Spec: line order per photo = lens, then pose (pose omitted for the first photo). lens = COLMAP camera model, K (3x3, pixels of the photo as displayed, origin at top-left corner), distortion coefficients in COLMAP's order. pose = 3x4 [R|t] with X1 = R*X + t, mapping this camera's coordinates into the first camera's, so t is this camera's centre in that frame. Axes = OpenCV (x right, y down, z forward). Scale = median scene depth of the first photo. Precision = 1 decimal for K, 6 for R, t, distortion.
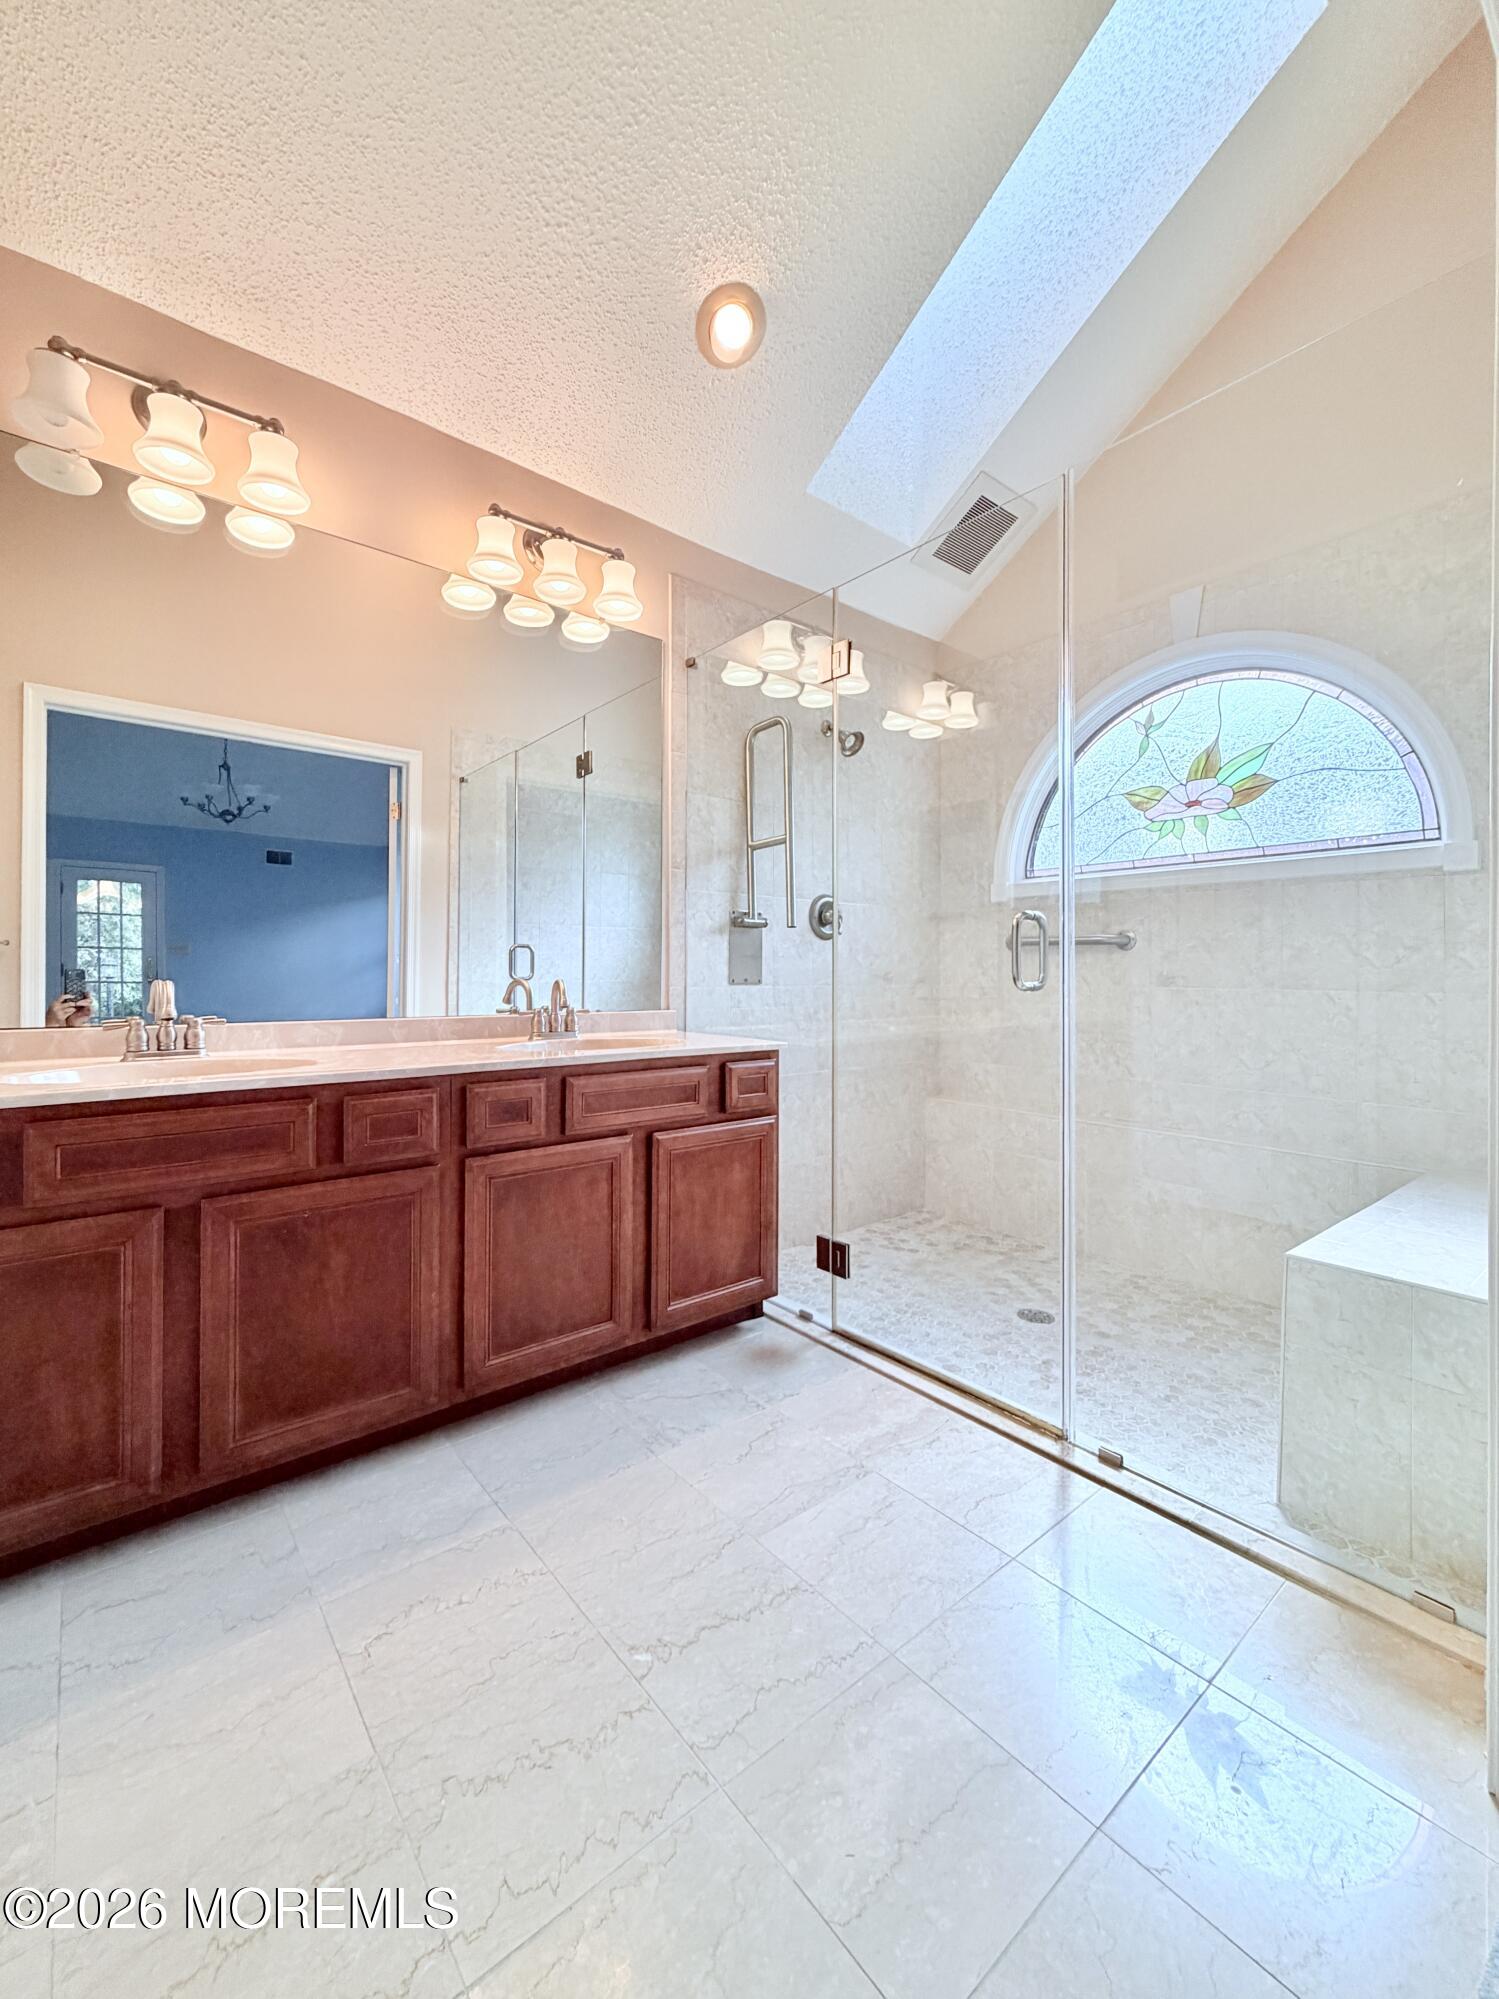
lens RADIAL K [[811.9, 0, 751.6], [0, 811.9, 974.6], [0, 0, 1]] dist [0.003456, -0.000244]
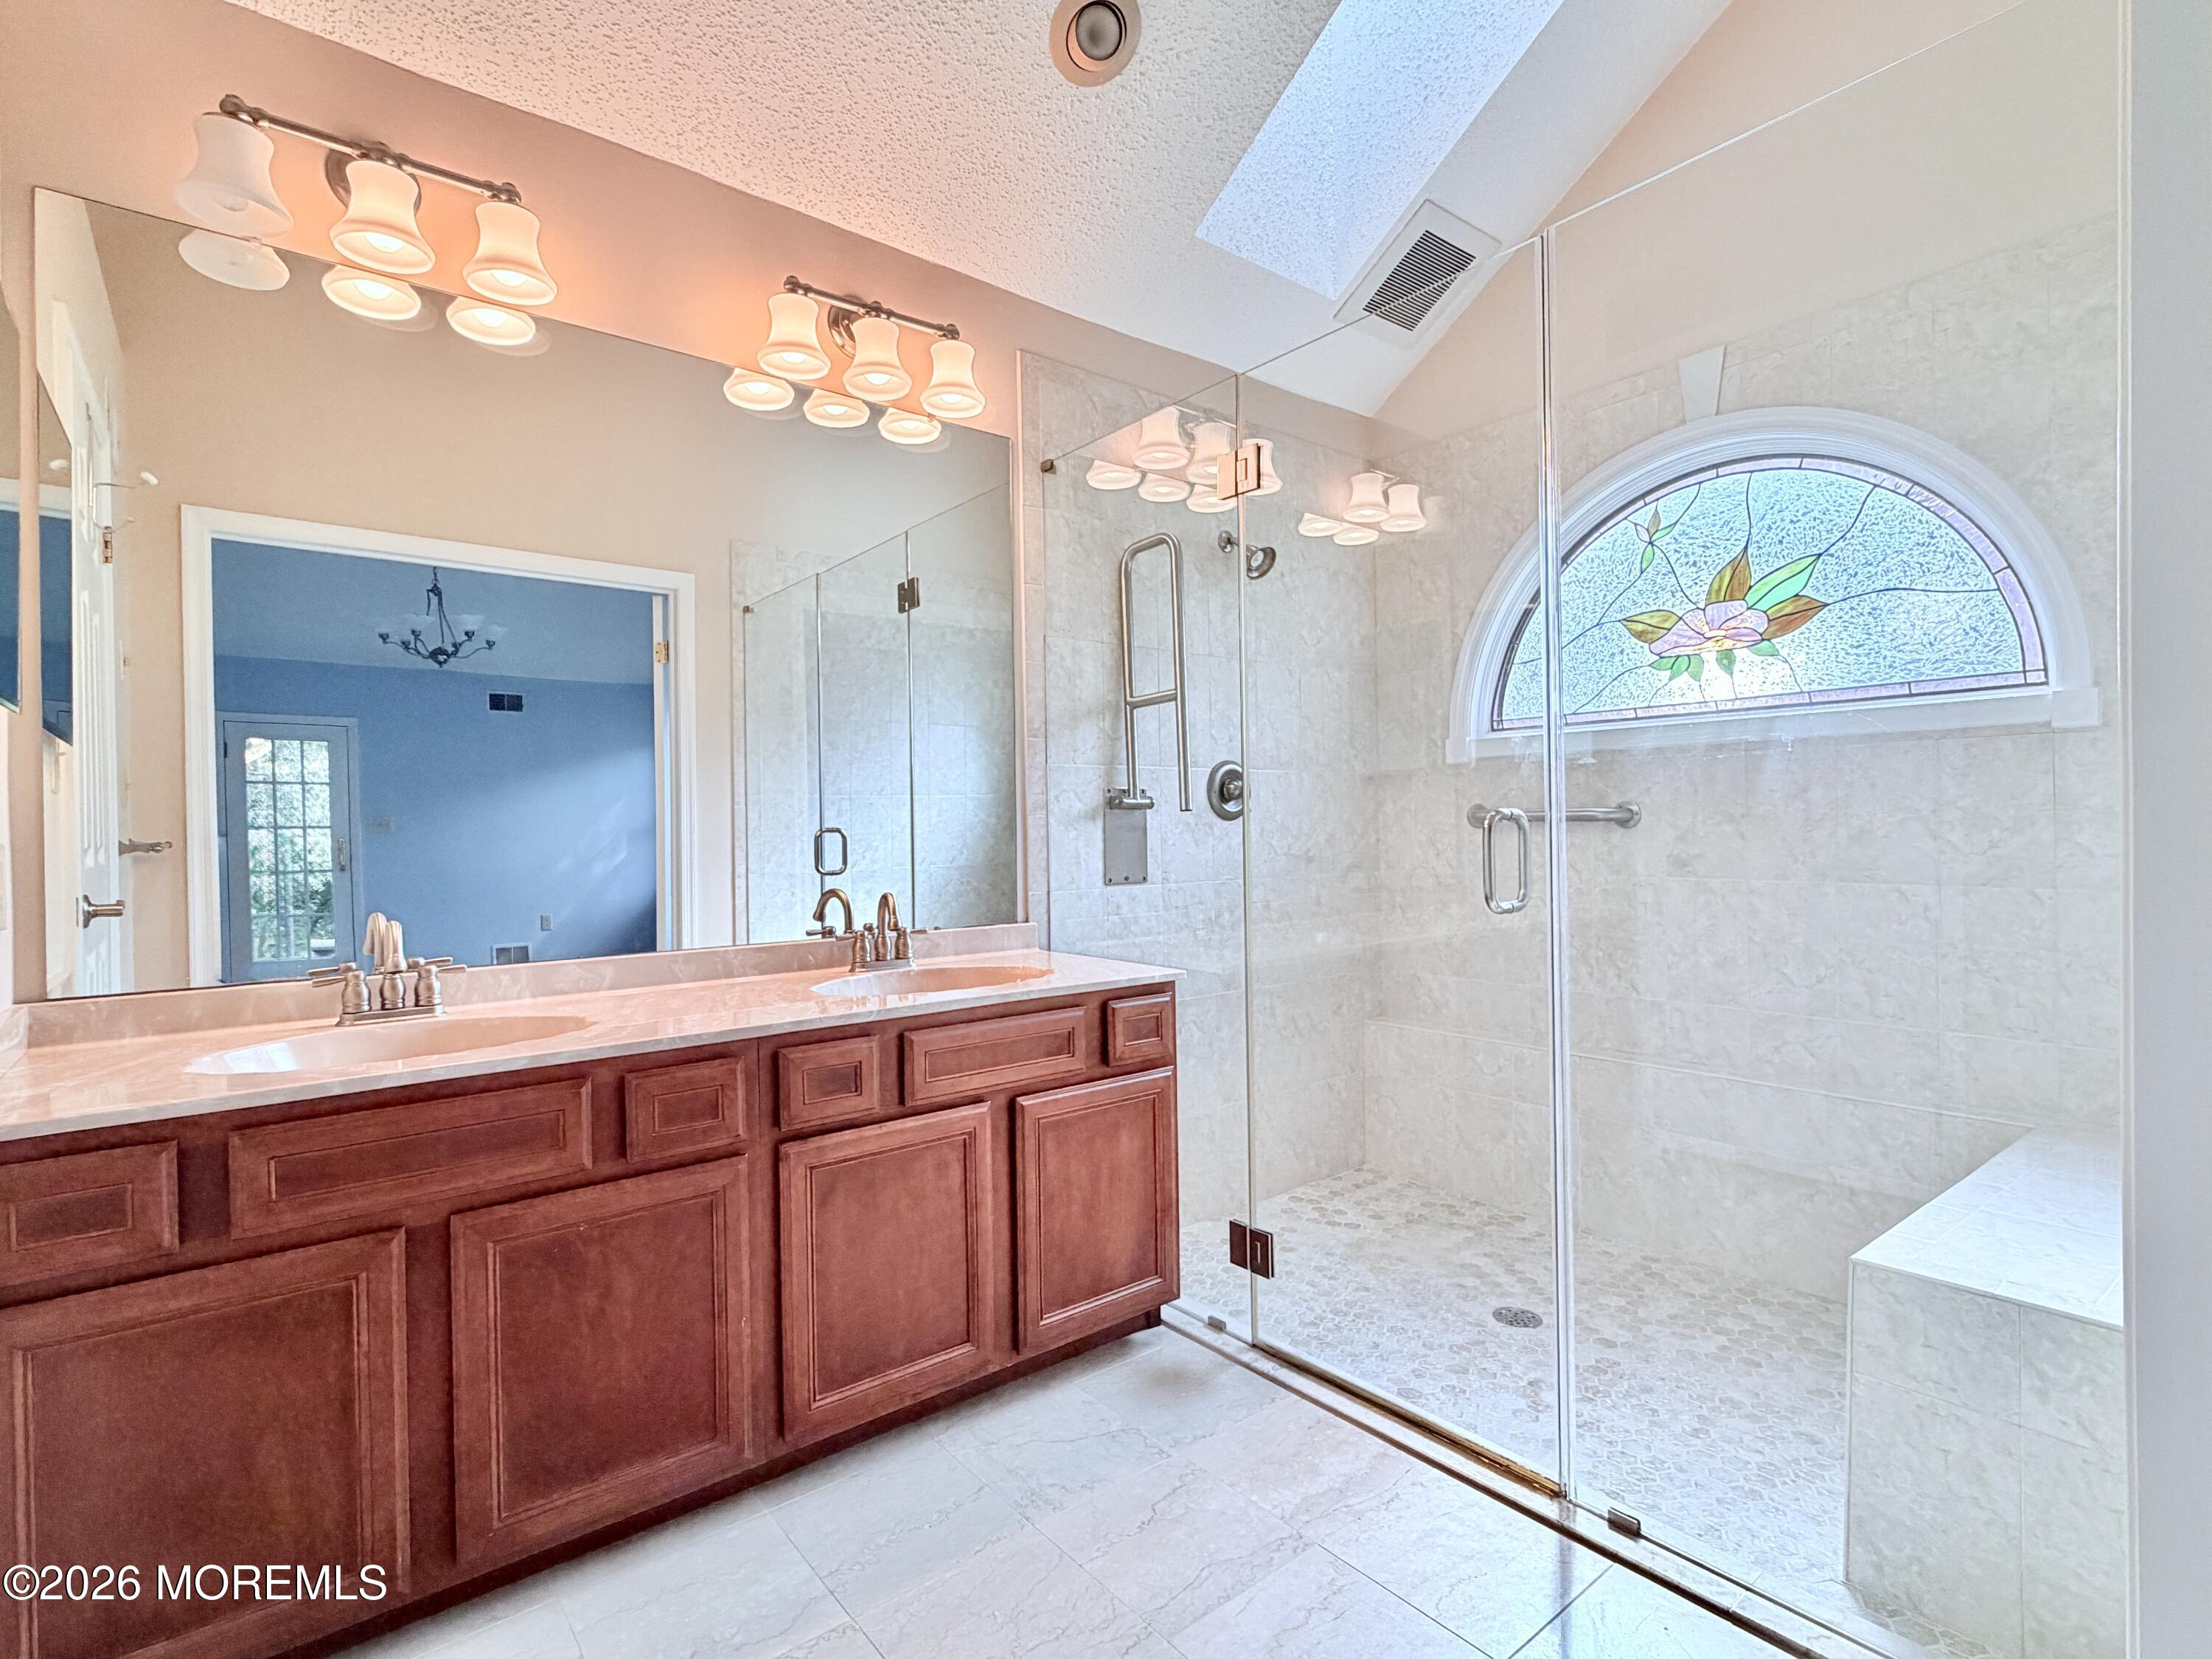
lens RADIAL K [[1074.0, 0, 1105.1], [0, 1074.0, 838.4], [0, 0, 1]] dist [0.004174, 0.000468]
pose [[0.999688, -0.019578, -0.015498, -0.013897], [0.019724, 0.999762, 0.009317, -0.048177], [0.015312, -0.009620, 0.999836, -0.013265]]
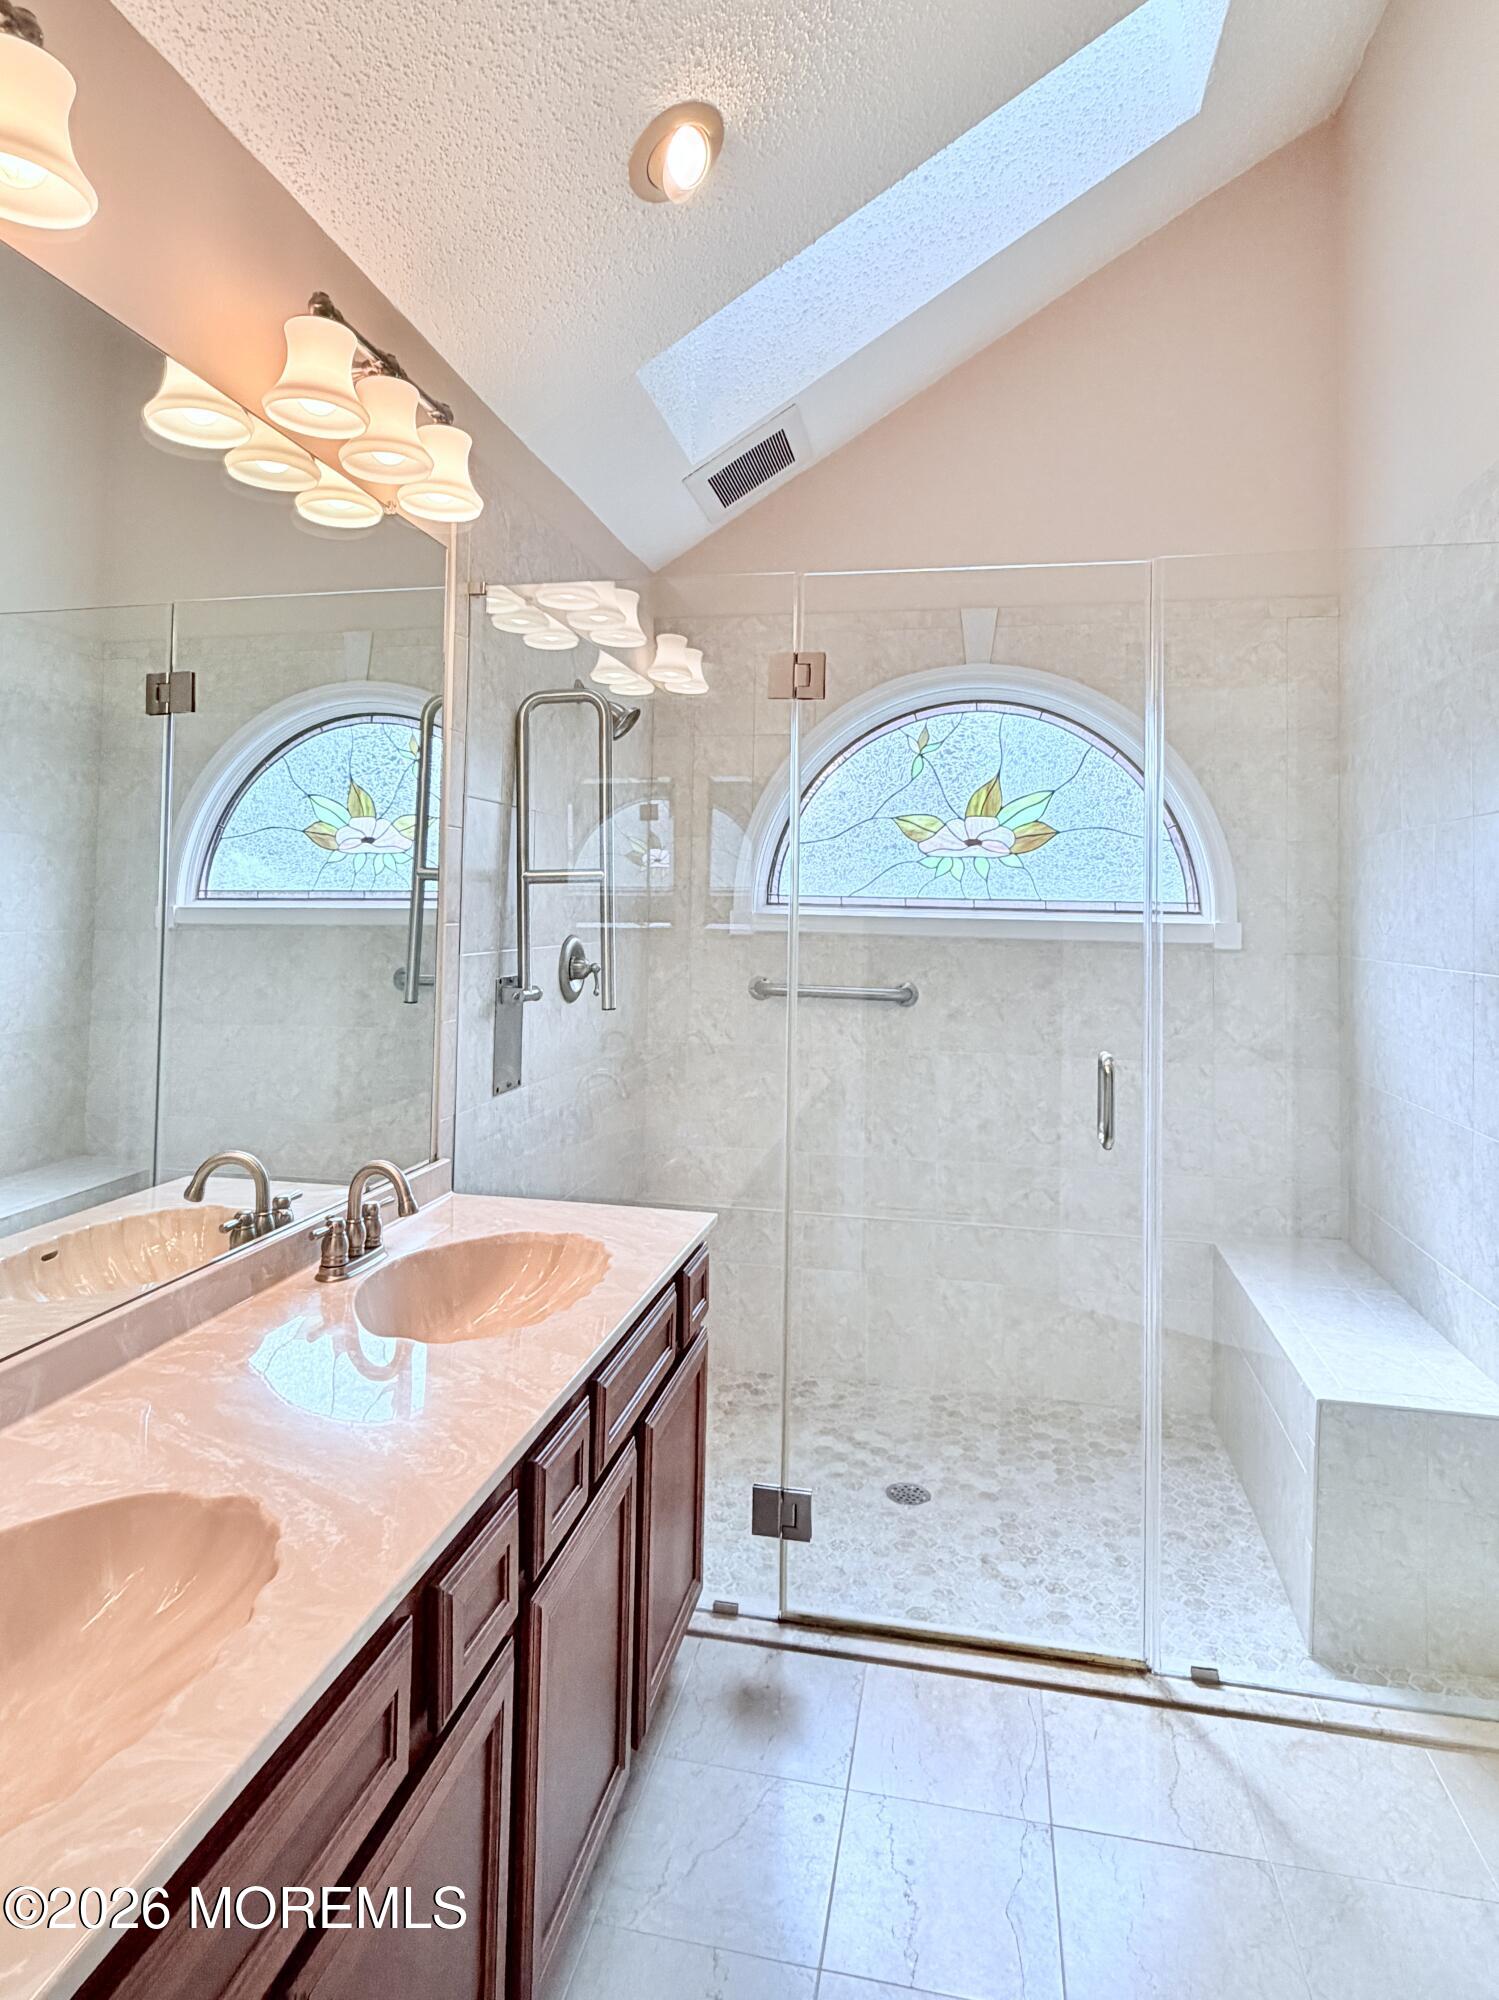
lens RADIAL K [[1132.5, 0, 746.8], [0, 1132.5, 876.4], [0, 0, 1]] dist [0.010866, -0.002774]
pose [[0.778047, 0.026391, 0.627651, -0.509290], [-0.014480, 0.999605, -0.024081, -0.165855], [-0.628039, 0.009648, 0.778122, 0.223591]]
